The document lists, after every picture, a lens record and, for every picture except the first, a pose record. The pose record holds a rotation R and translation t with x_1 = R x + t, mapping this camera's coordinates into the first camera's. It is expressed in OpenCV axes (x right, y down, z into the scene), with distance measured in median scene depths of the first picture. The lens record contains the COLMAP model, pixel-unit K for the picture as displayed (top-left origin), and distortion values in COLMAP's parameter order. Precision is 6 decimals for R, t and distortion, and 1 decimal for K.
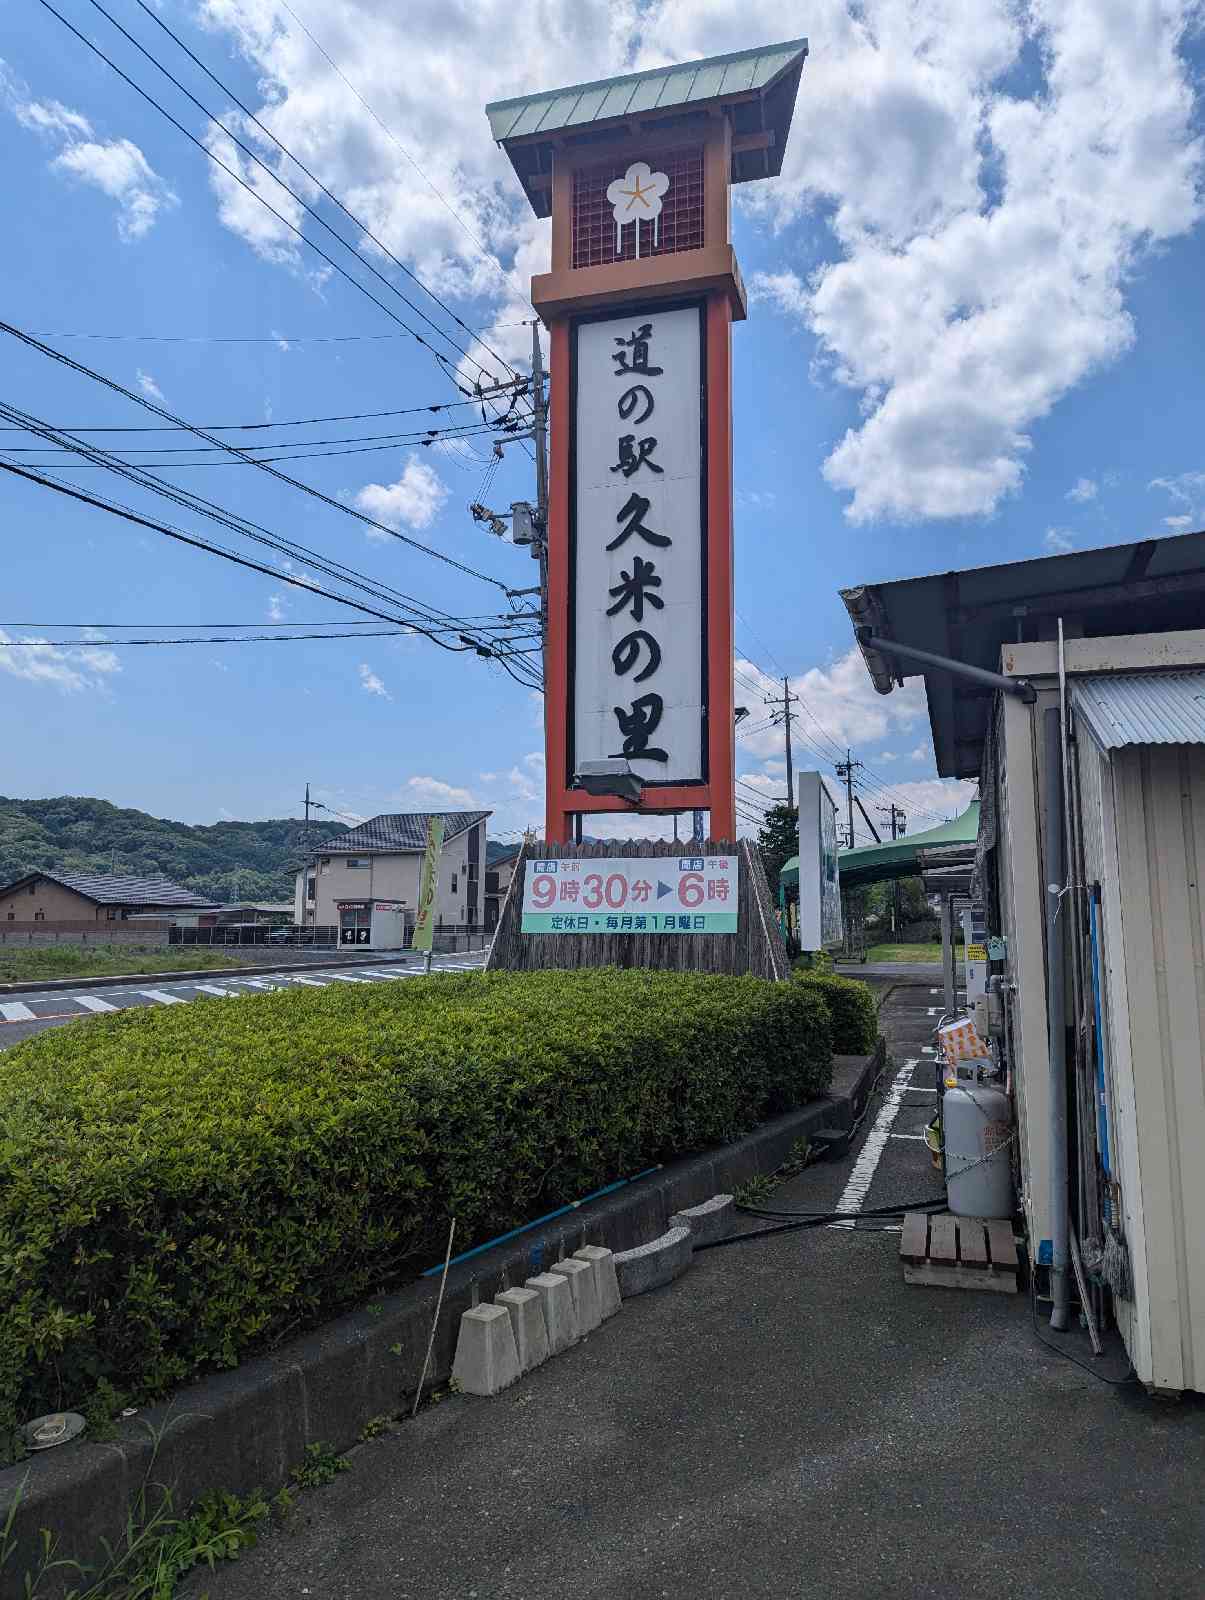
lens RADIAL K [[1130.8, 0, 616.1], [0, 1130.8, 798.1], [0, 0, 1]] dist [0.009424, -0.007780]
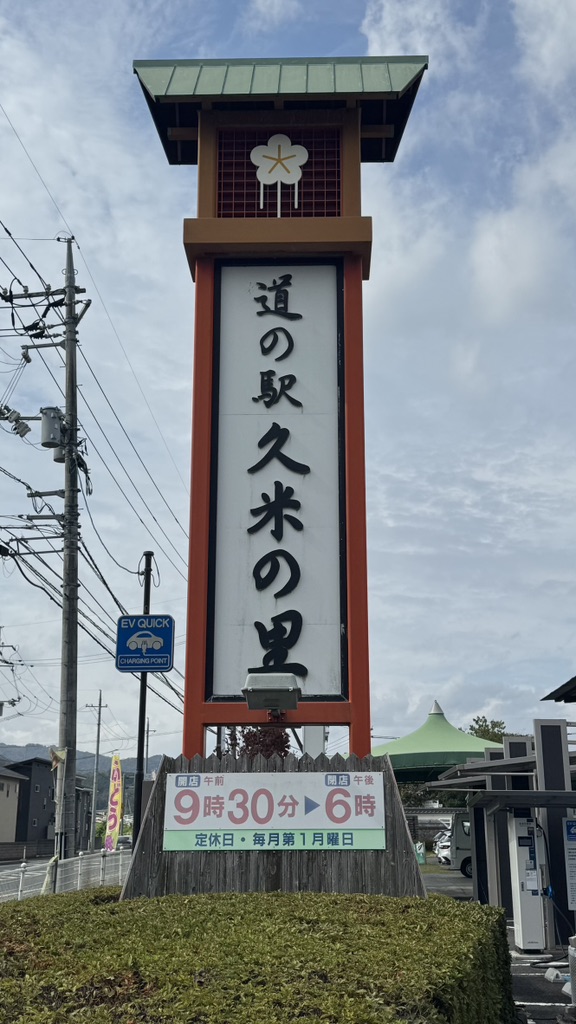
lens RADIAL K [[1115.0, 0, 297.2], [0, 1115.0, 507.4], [0, 0, 1]] dist [0.118213, 0.000000]
pose [[0.969299, 0.066334, 0.236767, -0.209188], [-0.024968, 0.984499, -0.173606, -0.006259], [-0.244613, 0.162365, 0.955930, -0.008528]]
